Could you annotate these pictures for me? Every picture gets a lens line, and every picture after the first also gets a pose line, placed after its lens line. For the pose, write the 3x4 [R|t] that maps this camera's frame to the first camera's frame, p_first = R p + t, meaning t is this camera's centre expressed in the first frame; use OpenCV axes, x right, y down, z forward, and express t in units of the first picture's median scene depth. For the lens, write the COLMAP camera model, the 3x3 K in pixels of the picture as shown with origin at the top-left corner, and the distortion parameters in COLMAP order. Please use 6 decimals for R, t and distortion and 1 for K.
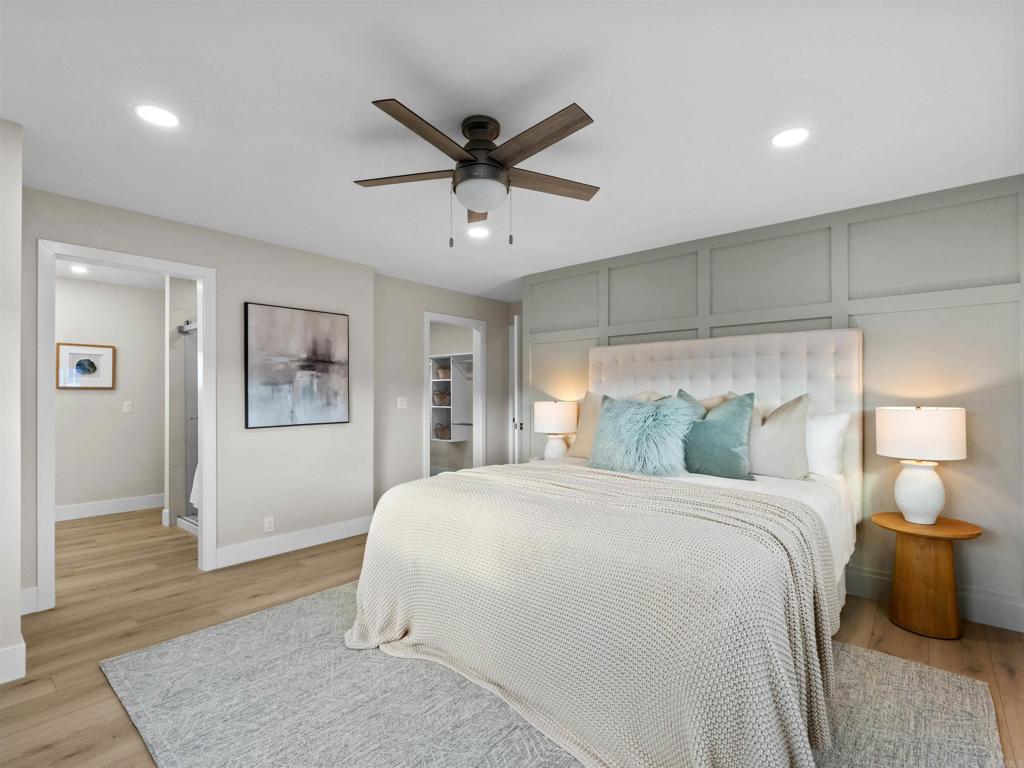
lens RADIAL K [[492.2, 0, 519.2], [0, 492.2, 391.0], [0, 0, 1]] dist [-0.002486, -0.000422]
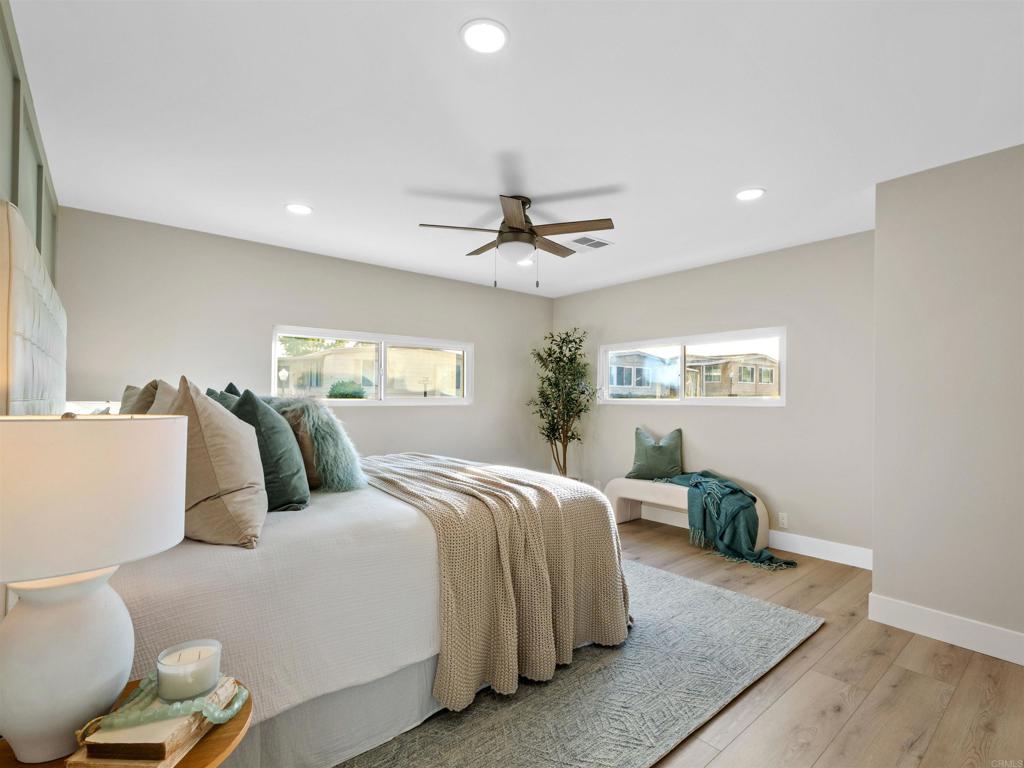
lens RADIAL K [[492.2, 0, 519.2], [0, 492.2, 391.0], [0, 0, 1]] dist [-0.002486, -0.000422]
pose [[-0.986530, -0.002752, 0.163556, -0.251526], [-0.007088, 0.999639, -0.025928, 0.027474], [-0.163426, -0.026738, -0.986193, 1.852469]]
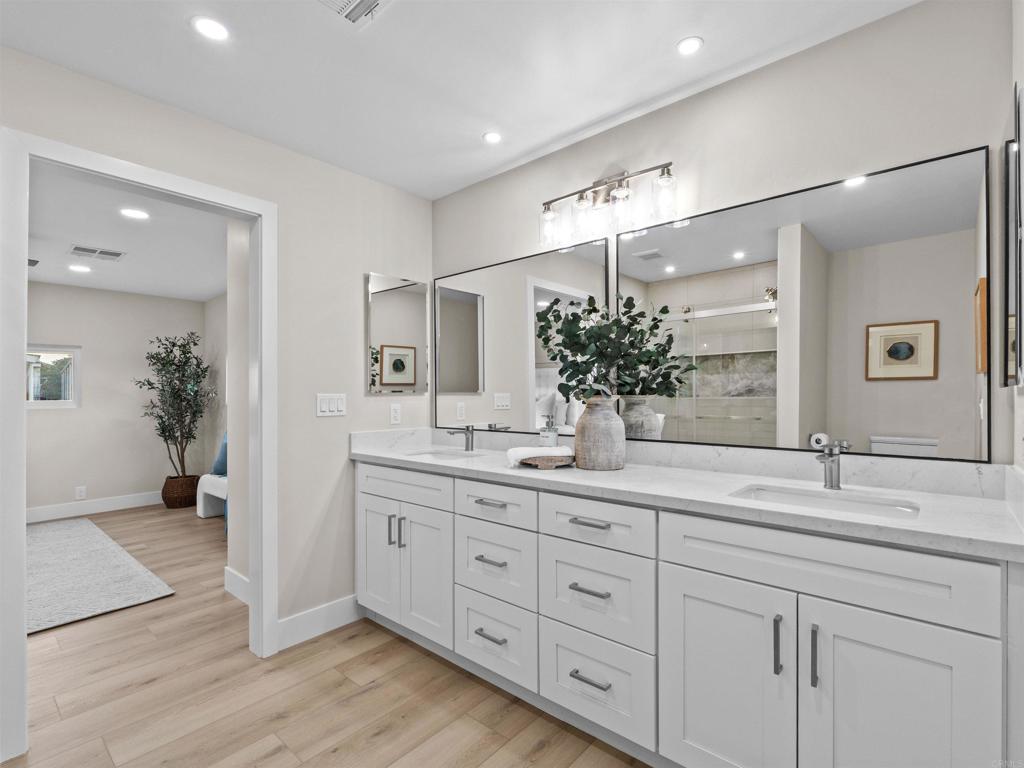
lens RADIAL K [[492.2, 0, 519.2], [0, 492.2, 391.0], [0, 0, 1]] dist [-0.002486, -0.000422]
pose [[-0.999935, 0.004476, 0.010516, -1.488041], [0.004397, 0.999962, -0.007506, -0.007947], [-0.010549, -0.007459, -0.999917, 1.924351]]
